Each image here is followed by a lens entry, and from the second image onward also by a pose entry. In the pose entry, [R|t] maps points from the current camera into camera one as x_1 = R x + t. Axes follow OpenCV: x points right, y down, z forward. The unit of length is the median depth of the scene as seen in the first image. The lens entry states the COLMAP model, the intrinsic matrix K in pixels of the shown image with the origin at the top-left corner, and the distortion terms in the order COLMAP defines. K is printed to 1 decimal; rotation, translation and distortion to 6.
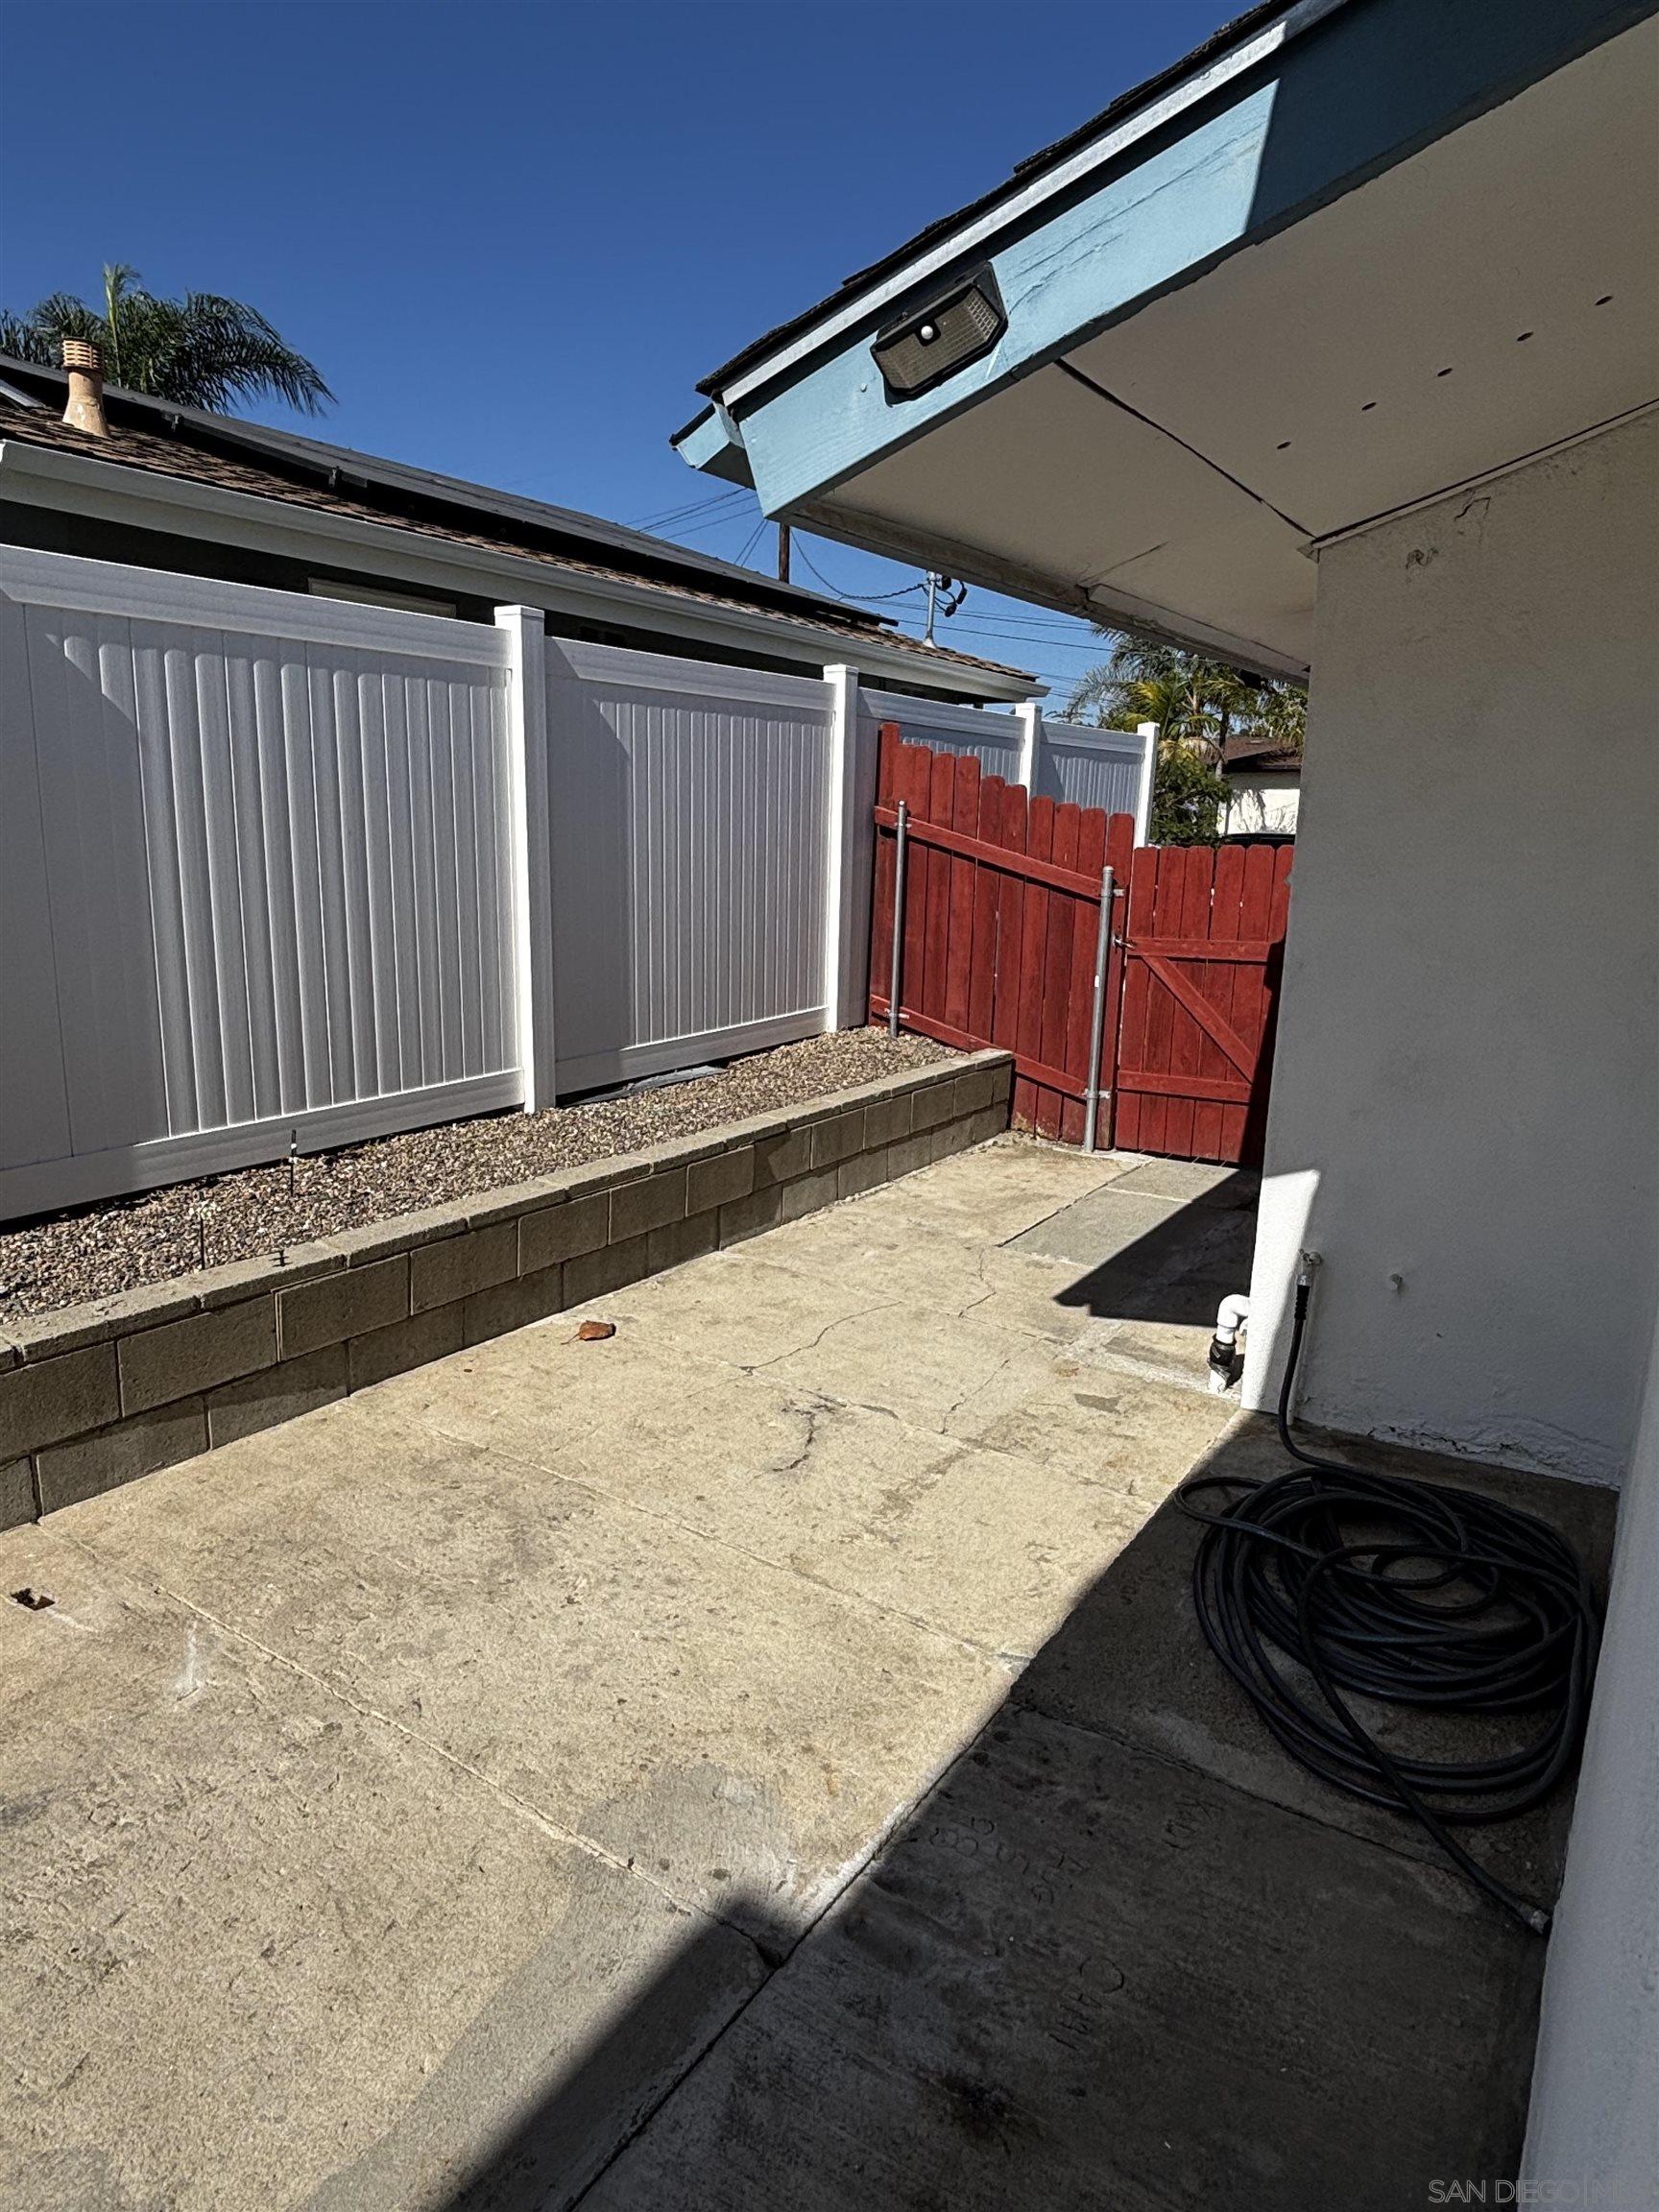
lens RADIAL K [[1345.6, 0, 827.7], [0, 1345.6, 1098.6], [0, 0, 1]] dist [0.027004, -0.026432]
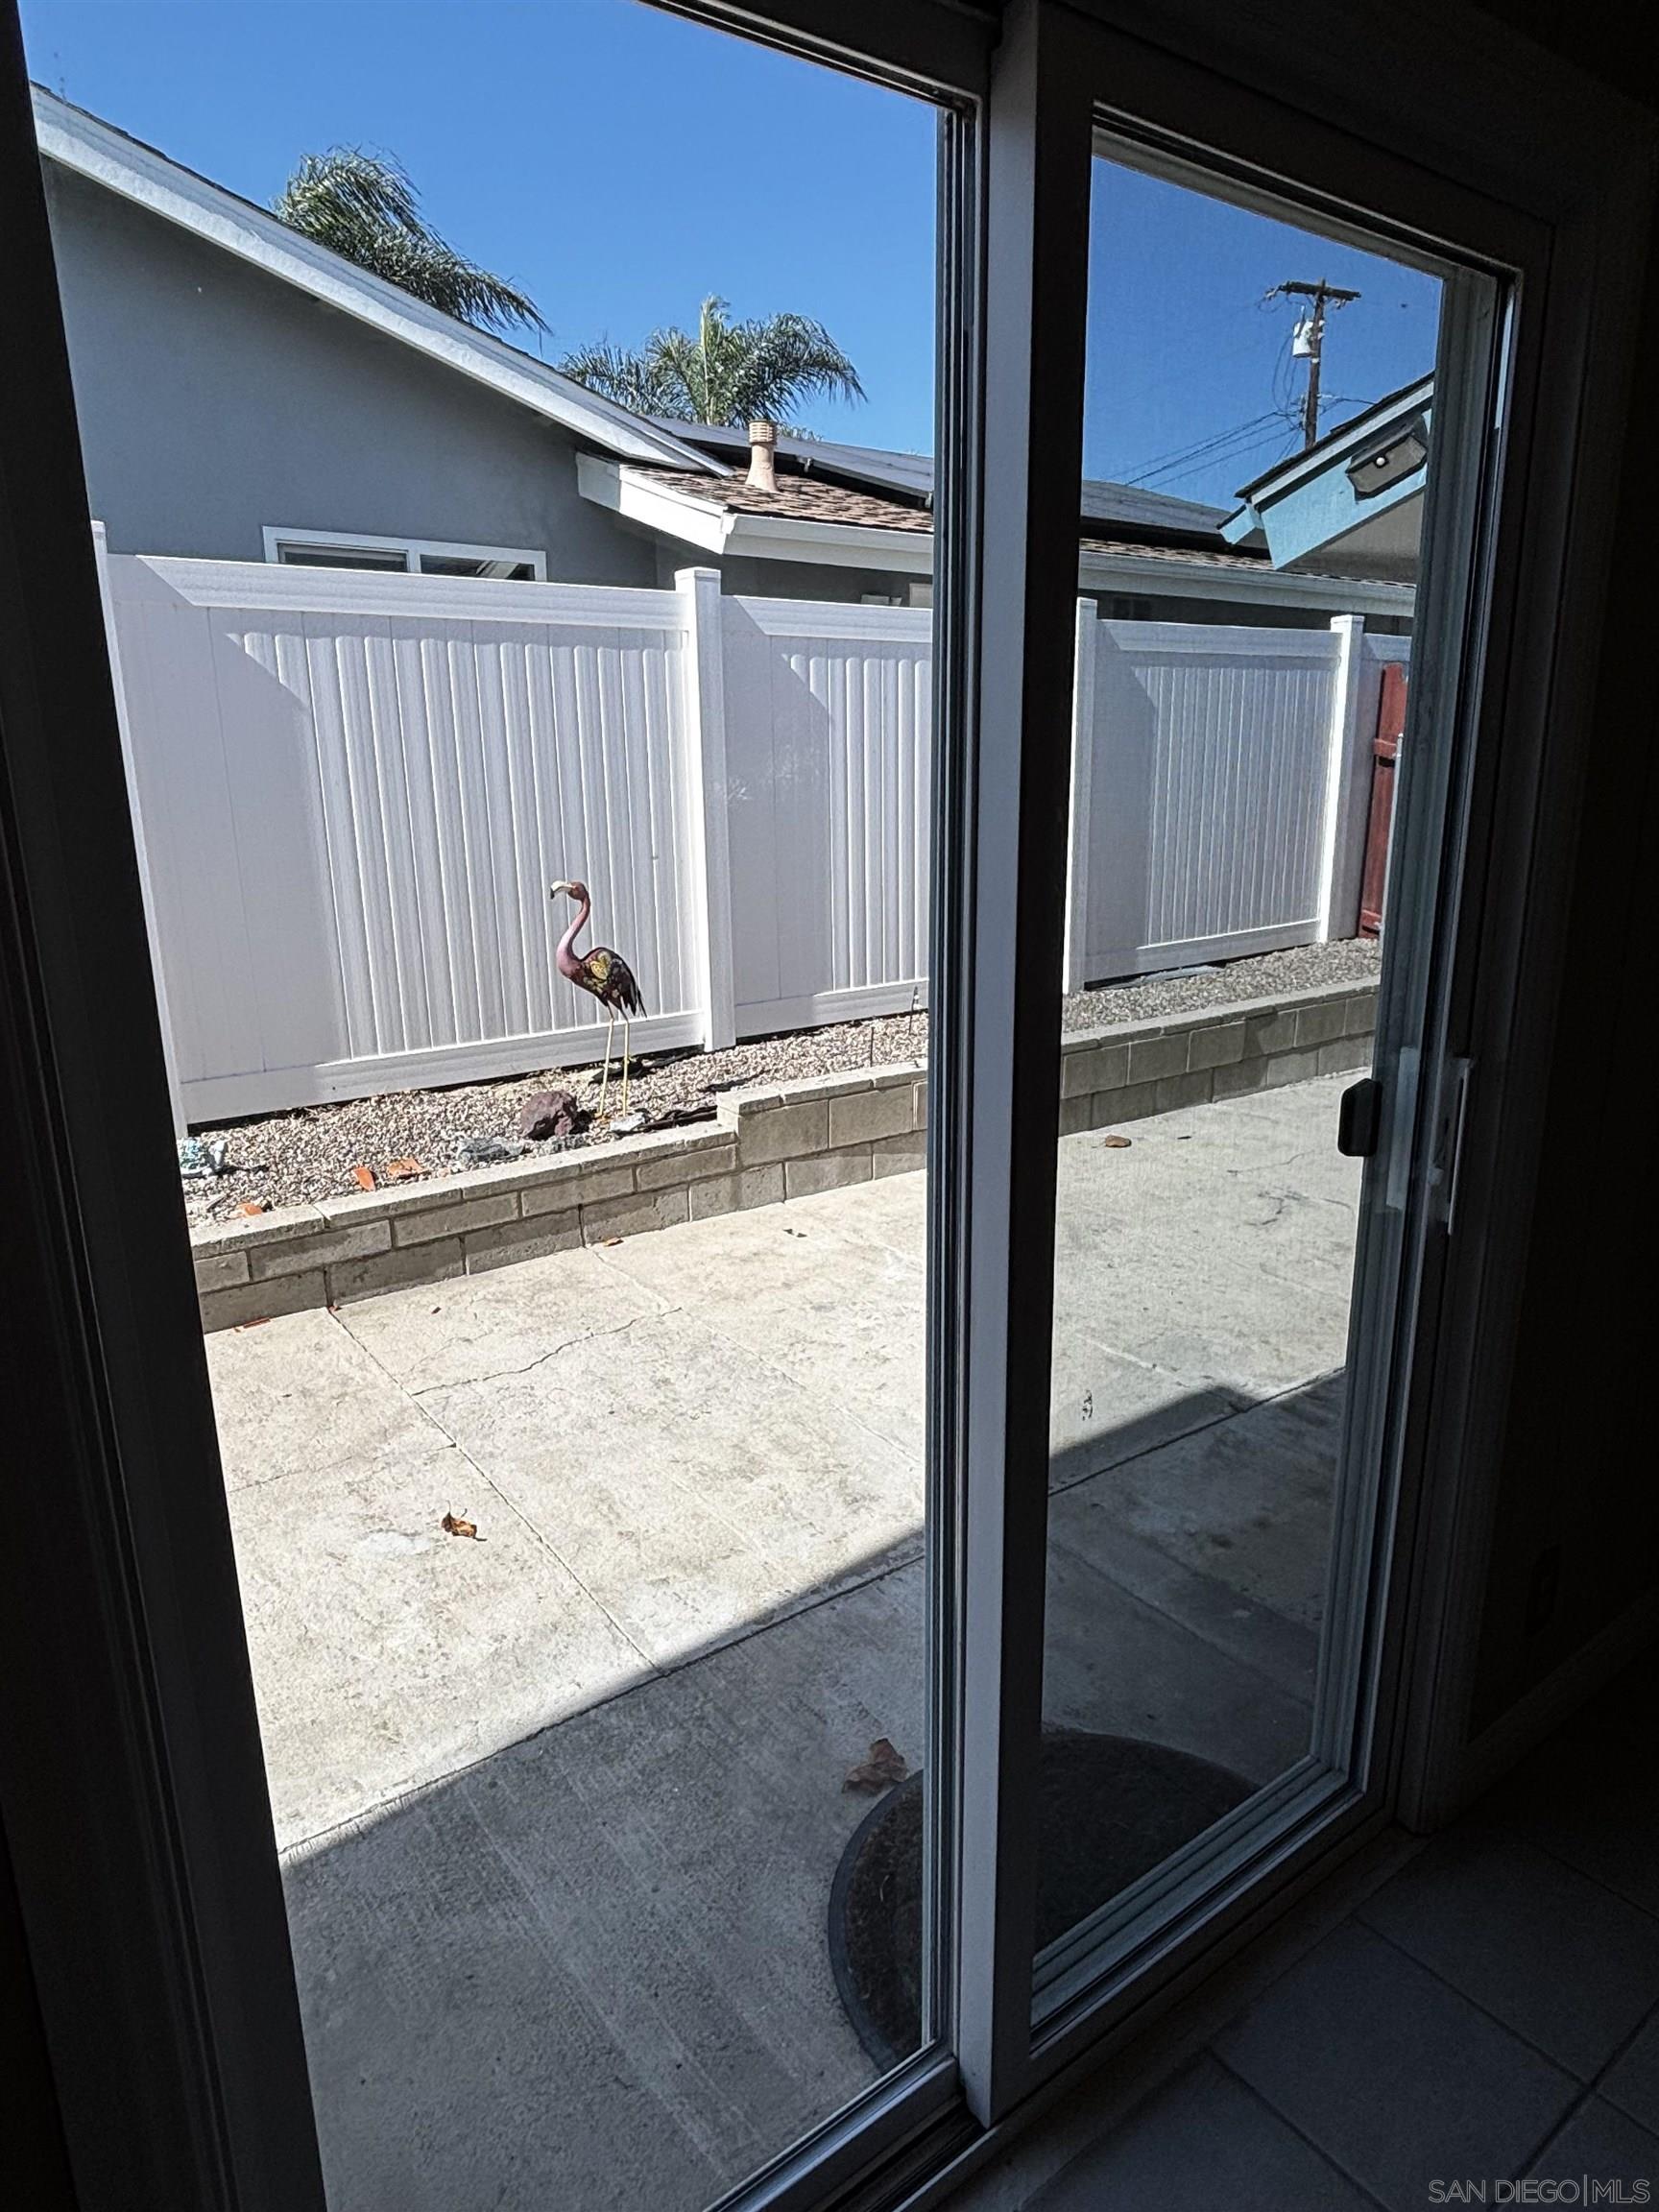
lens RADIAL K [[1345.6, 0, 824.3], [0, 1345.6, 1102.4], [0, 0, 1]] dist [0.027004, -0.026432]
pose [[0.936316, 0.048271, -0.347826, 0.023453], [-0.033623, 0.998280, 0.048030, 0.083840], [0.349546, -0.033276, 0.936328, -0.406291]]
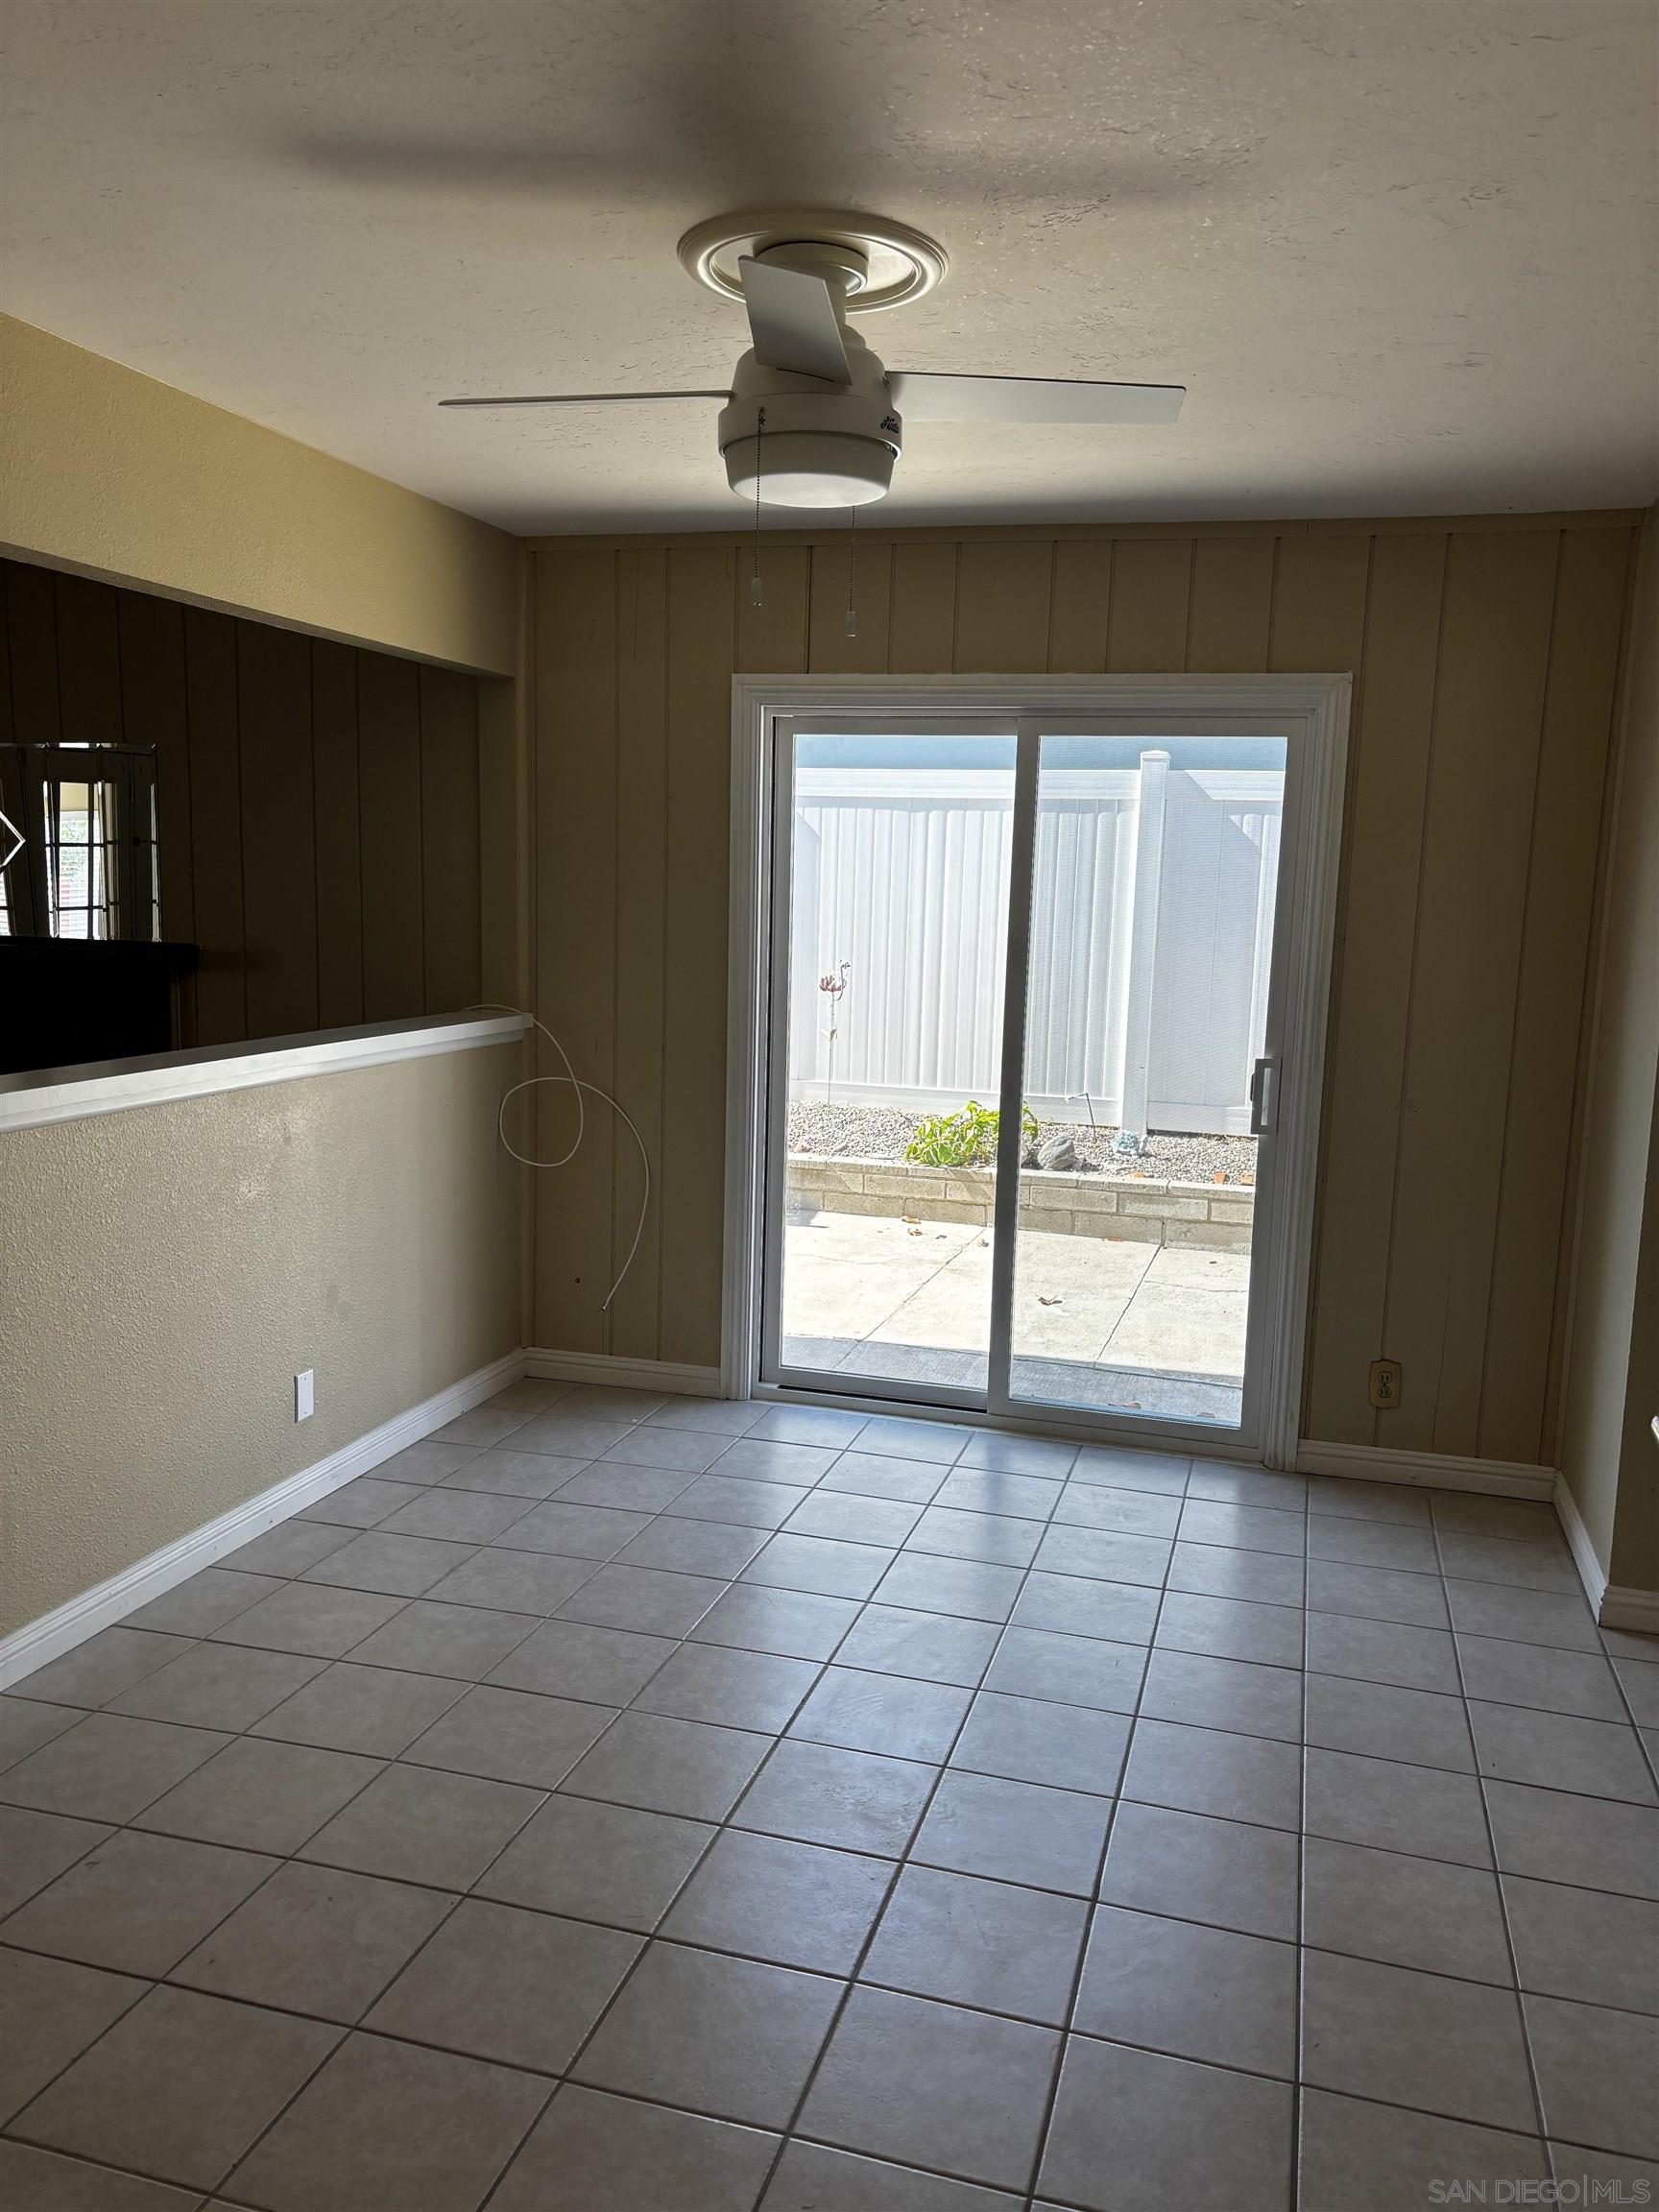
lens RADIAL K [[1675.6, 0, 778.1], [0, 1675.6, 1149.2], [0, 0, 1]] dist [0.032106, -0.000450]
pose [[0.266519, 0.138660, -0.953803, 1.068652], [-0.214121, 0.973386, 0.081676, 0.128322], [0.939744, 0.182462, 0.289116, -0.587820]]
